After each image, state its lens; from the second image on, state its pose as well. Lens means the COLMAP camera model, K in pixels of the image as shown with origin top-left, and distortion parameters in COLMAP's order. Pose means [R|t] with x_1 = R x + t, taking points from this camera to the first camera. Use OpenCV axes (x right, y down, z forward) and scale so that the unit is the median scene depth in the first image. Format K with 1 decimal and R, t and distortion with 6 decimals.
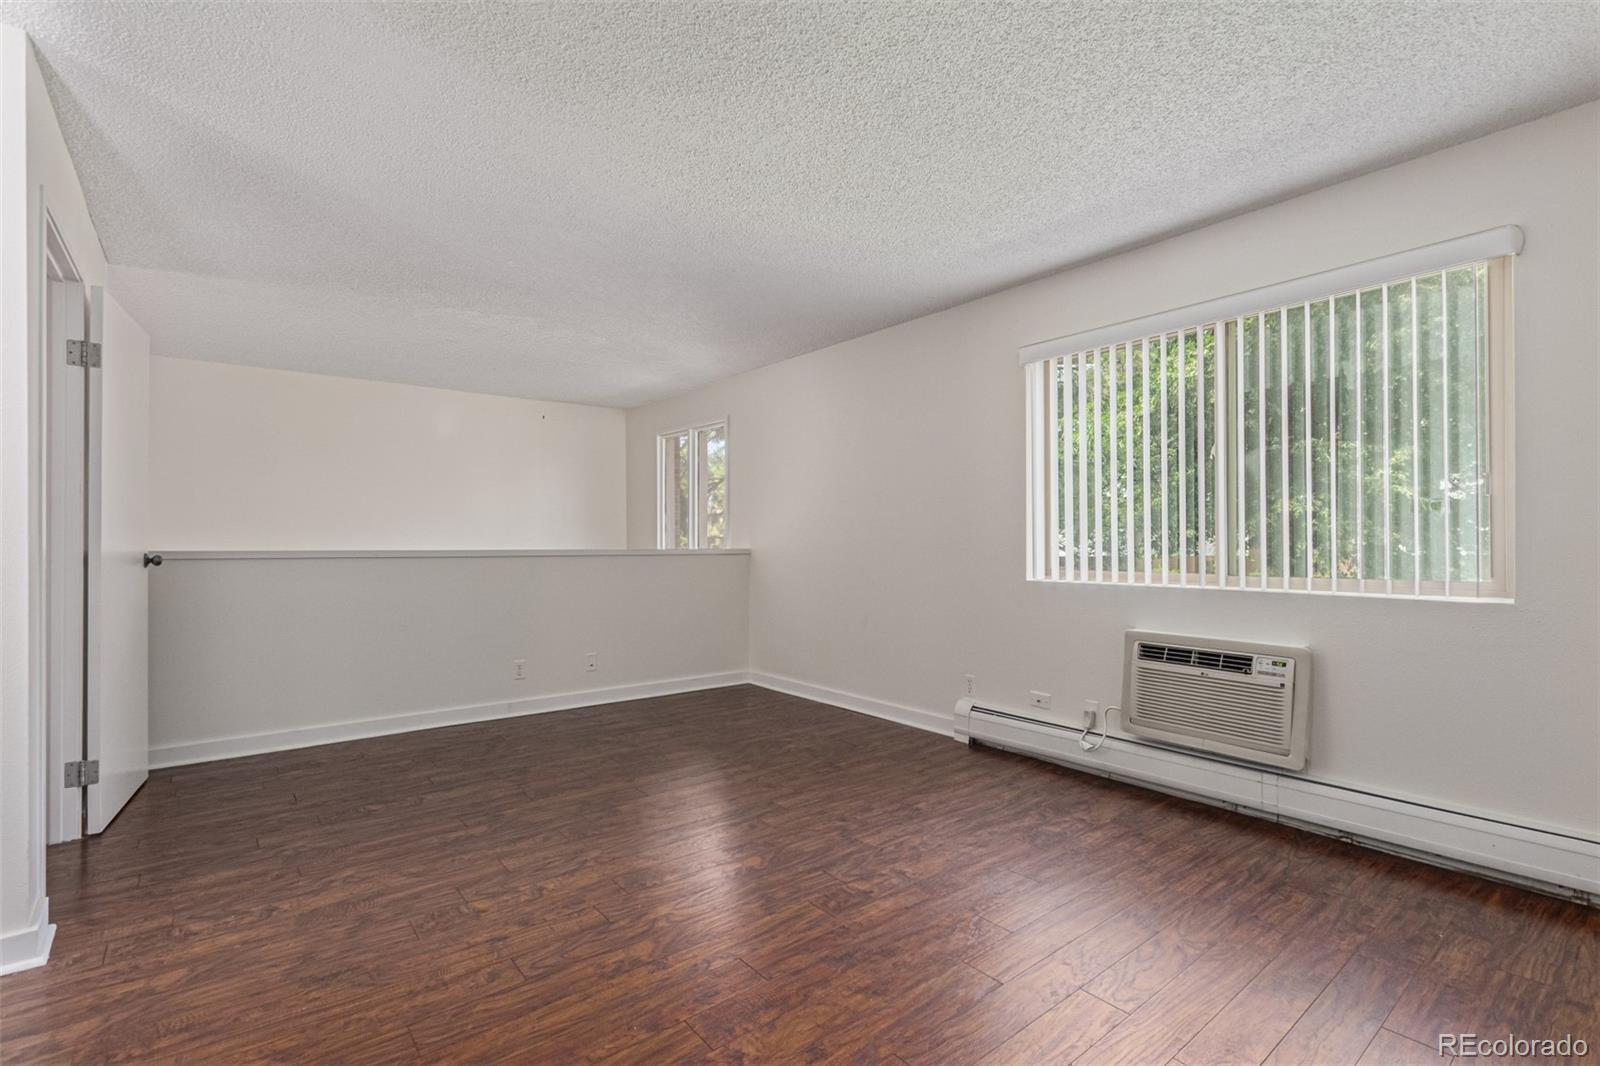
lens RADIAL K [[736.4, 0, 800.9], [0, 736.4, 529.8], [0, 0, 1]] dist [0.011959, -0.004786]
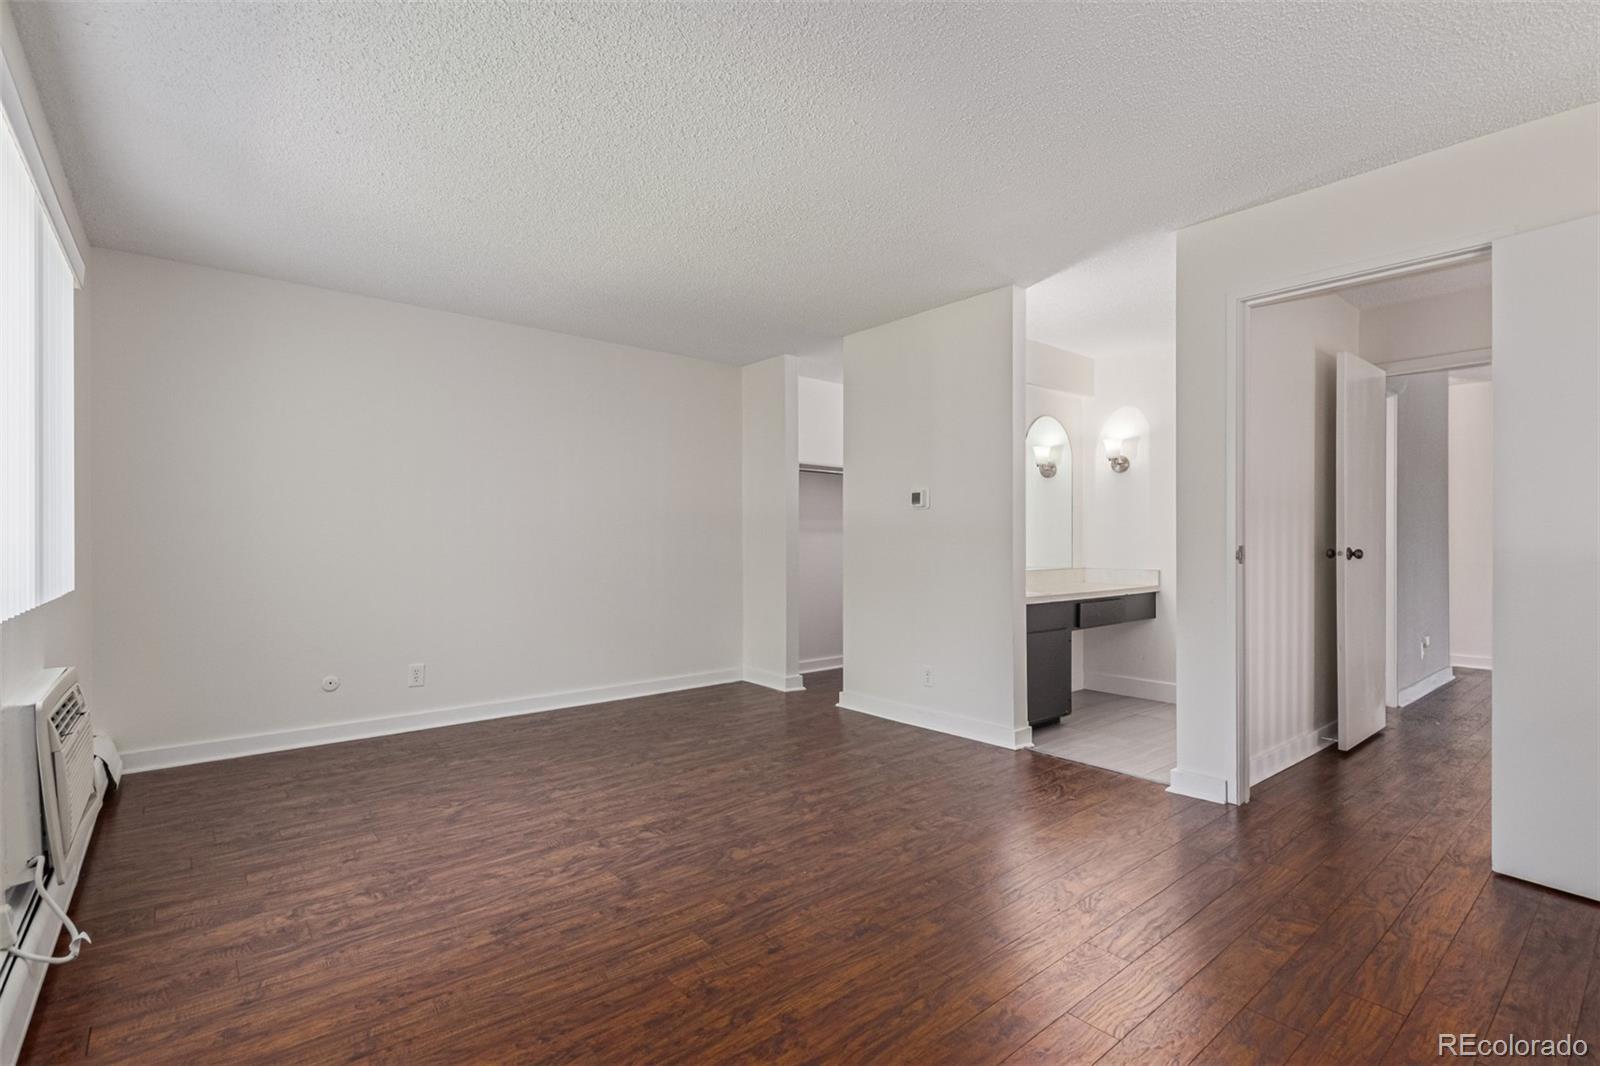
lens RADIAL K [[736.4, 0, 810.8], [0, 736.4, 537.9], [0, 0, 1]] dist [0.011959, -0.004786]
pose [[-0.999518, 0.002847, -0.030908, -0.127018], [0.003458, 0.999799, -0.019734, 0.035956], [0.030846, -0.019832, -0.999327, 1.962231]]
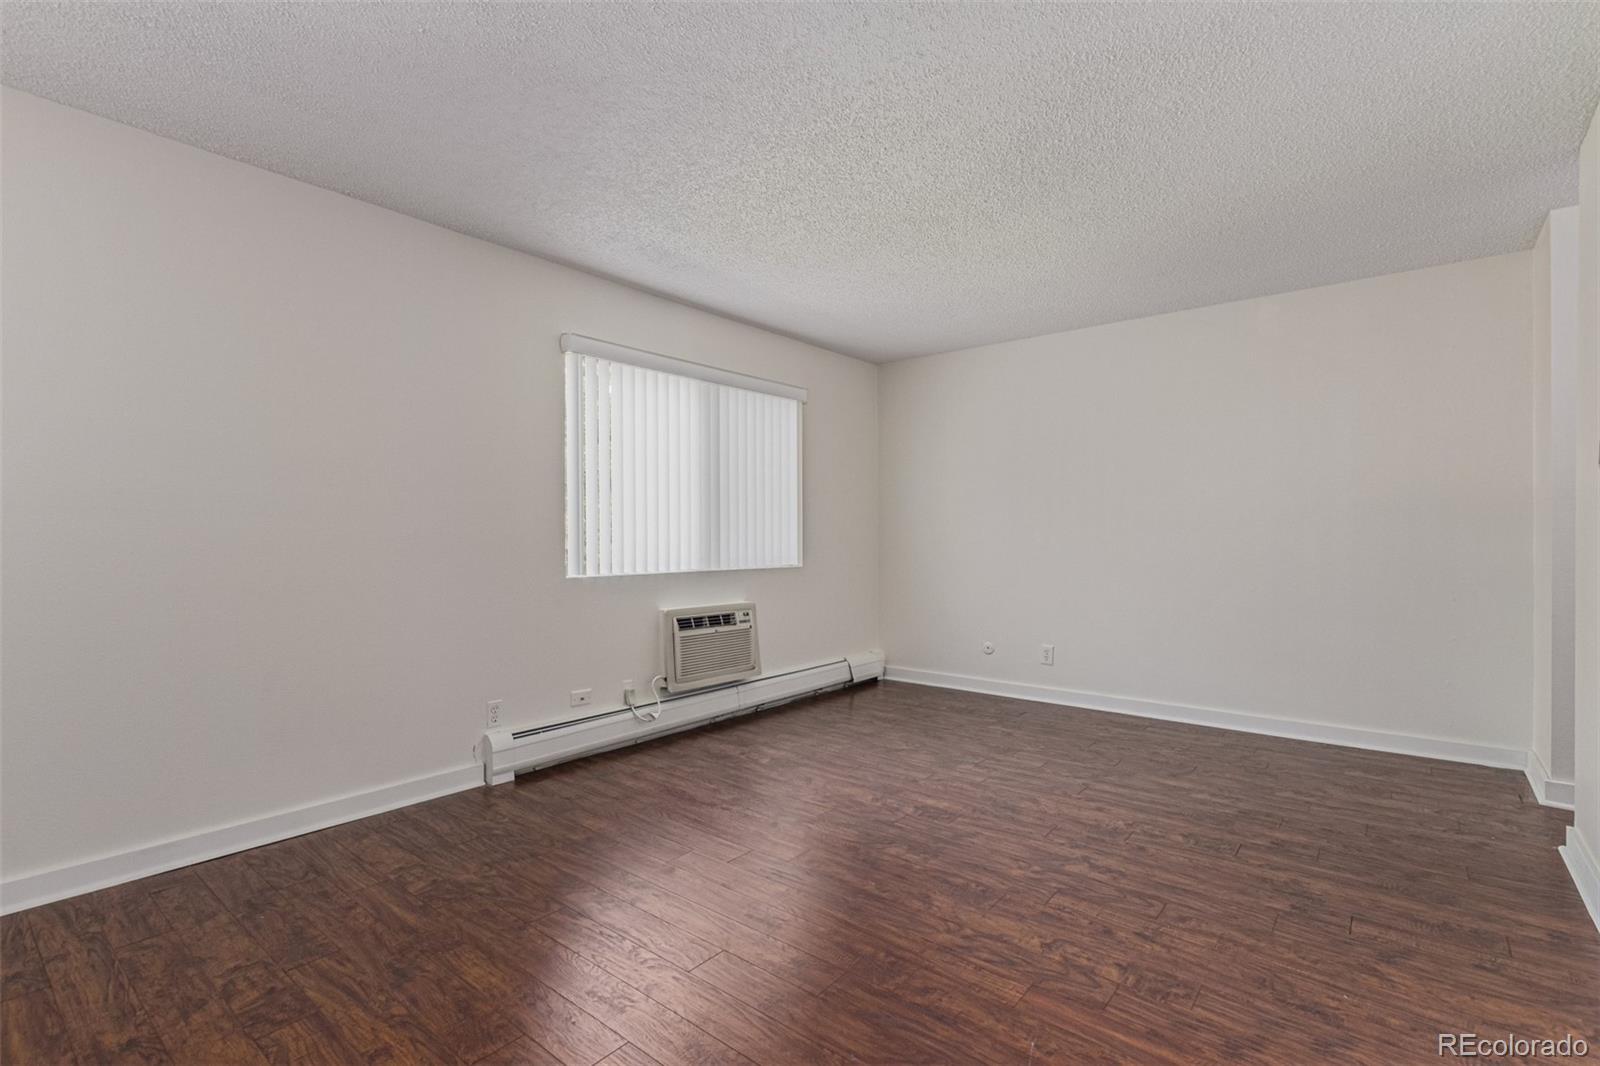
lens RADIAL K [[736.4, 0, 813.2], [0, 736.4, 539.2], [0, 0, 1]] dist [0.011959, -0.004786]
pose [[-0.222064, -0.001625, 0.975031, -1.003440], [-0.015403, 0.999880, -0.001842, 0.021941], [-0.974911, -0.015428, -0.222062, 1.304514]]
